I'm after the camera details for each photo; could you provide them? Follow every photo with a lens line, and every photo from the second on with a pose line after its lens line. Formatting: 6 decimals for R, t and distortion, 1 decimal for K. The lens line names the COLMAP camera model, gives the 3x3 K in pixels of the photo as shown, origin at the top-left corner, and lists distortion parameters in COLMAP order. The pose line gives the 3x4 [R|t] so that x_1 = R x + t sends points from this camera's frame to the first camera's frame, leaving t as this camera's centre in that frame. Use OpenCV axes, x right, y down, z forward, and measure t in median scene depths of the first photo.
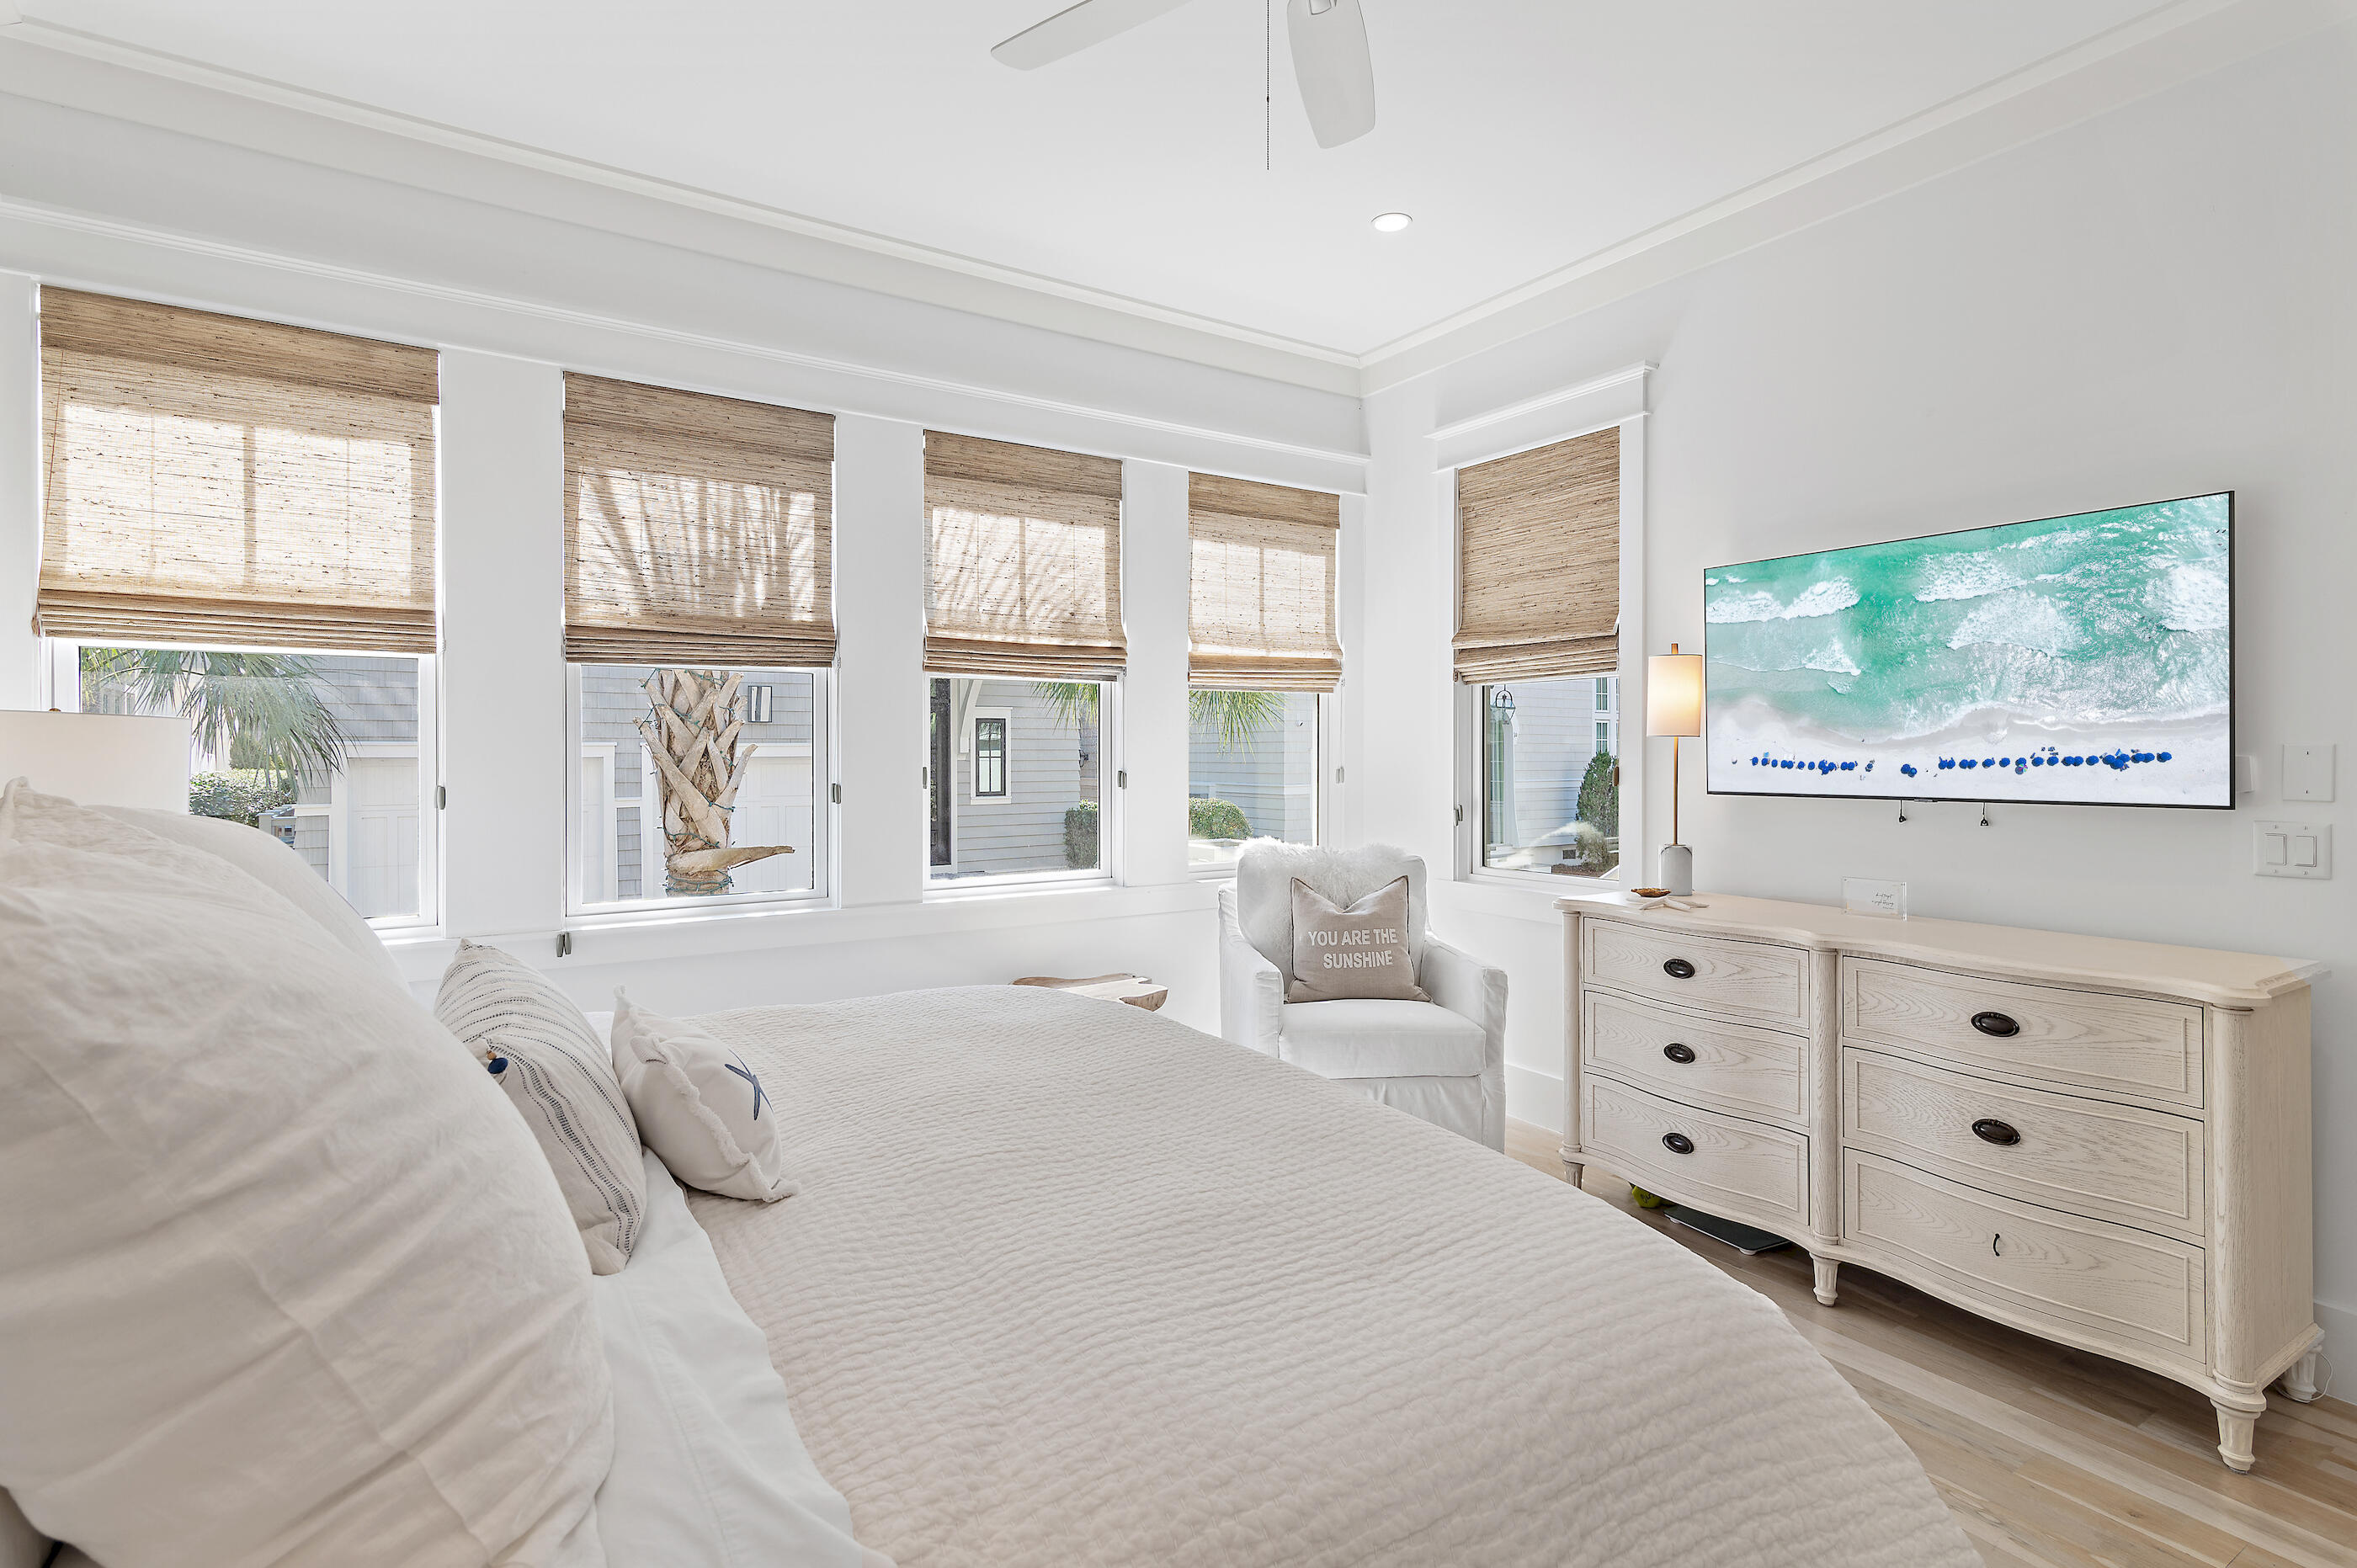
lens RADIAL K [[1169.0, 0, 1175.4], [0, 1169.0, 757.4], [0, 0, 1]] dist [-0.019060, -0.000470]
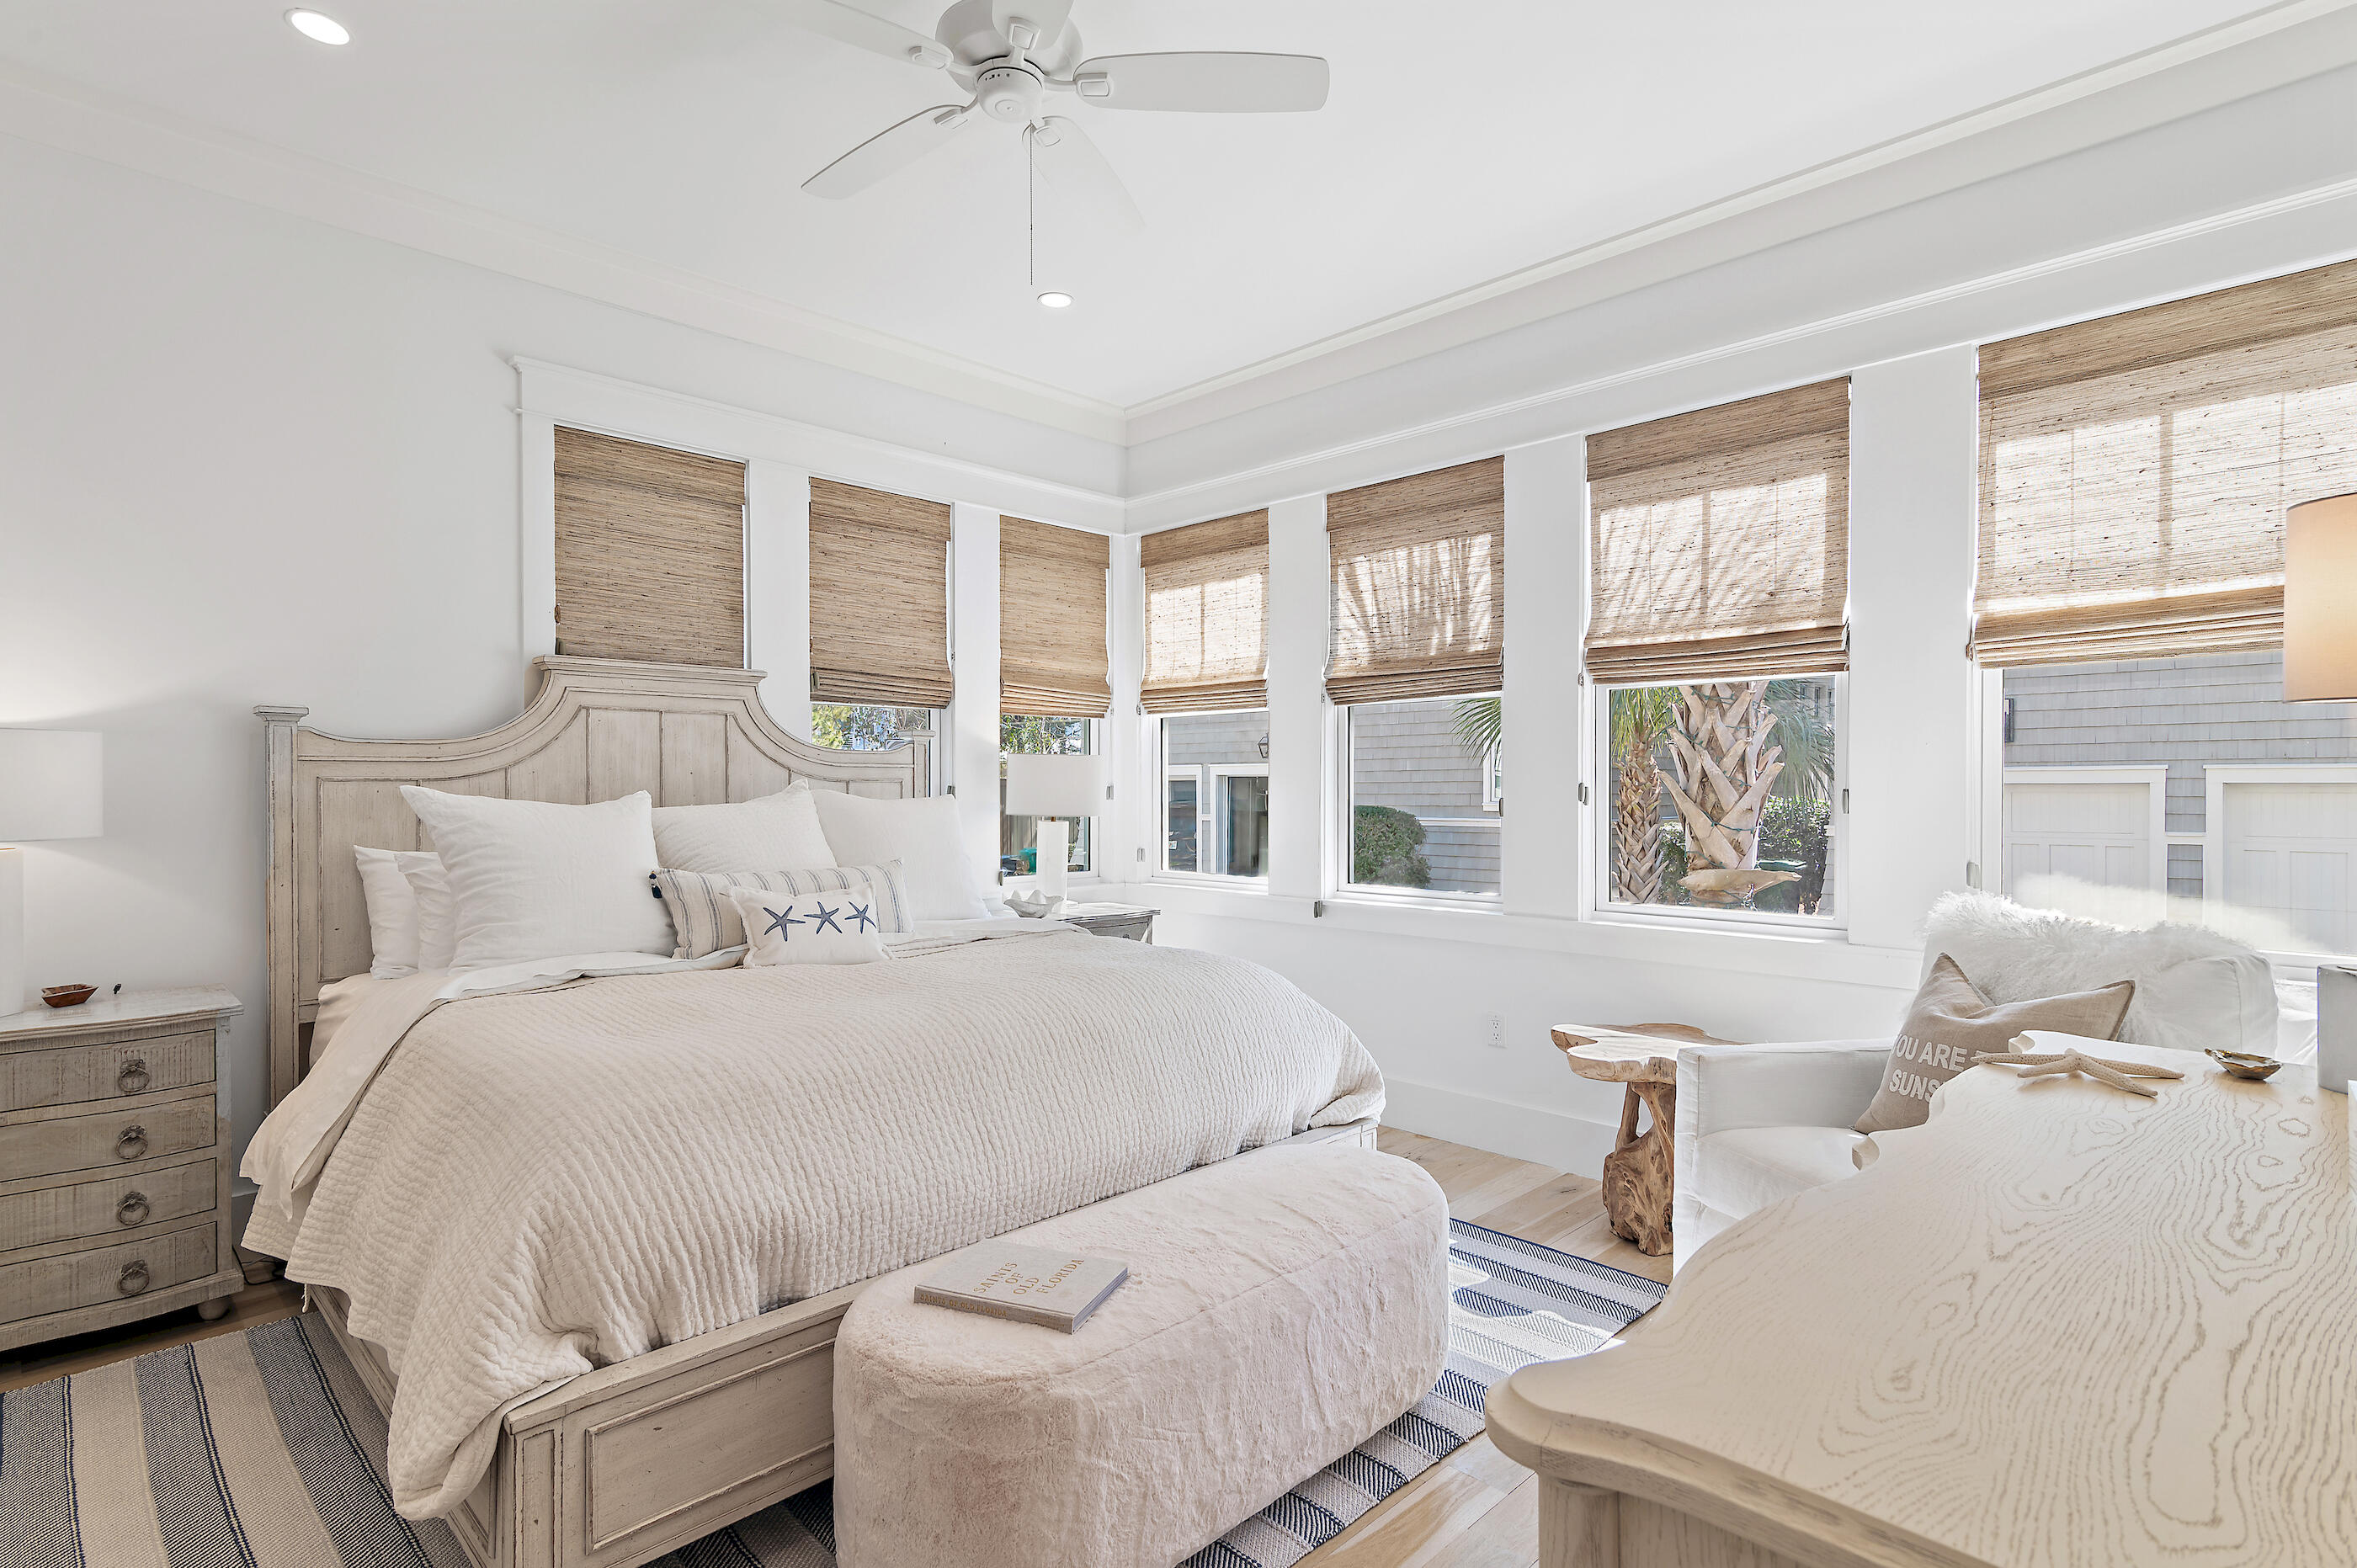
lens RADIAL K [[1169.0, 0, 1173.9], [0, 1169.0, 792.7], [0, 0, 1]] dist [-0.019060, -0.000470]
pose [[0.163675, 0.005945, -0.986496, 0.910570], [-0.002297, 0.999981, 0.005645, 0.014721], [0.986512, 0.001342, 0.163685, 0.666392]]
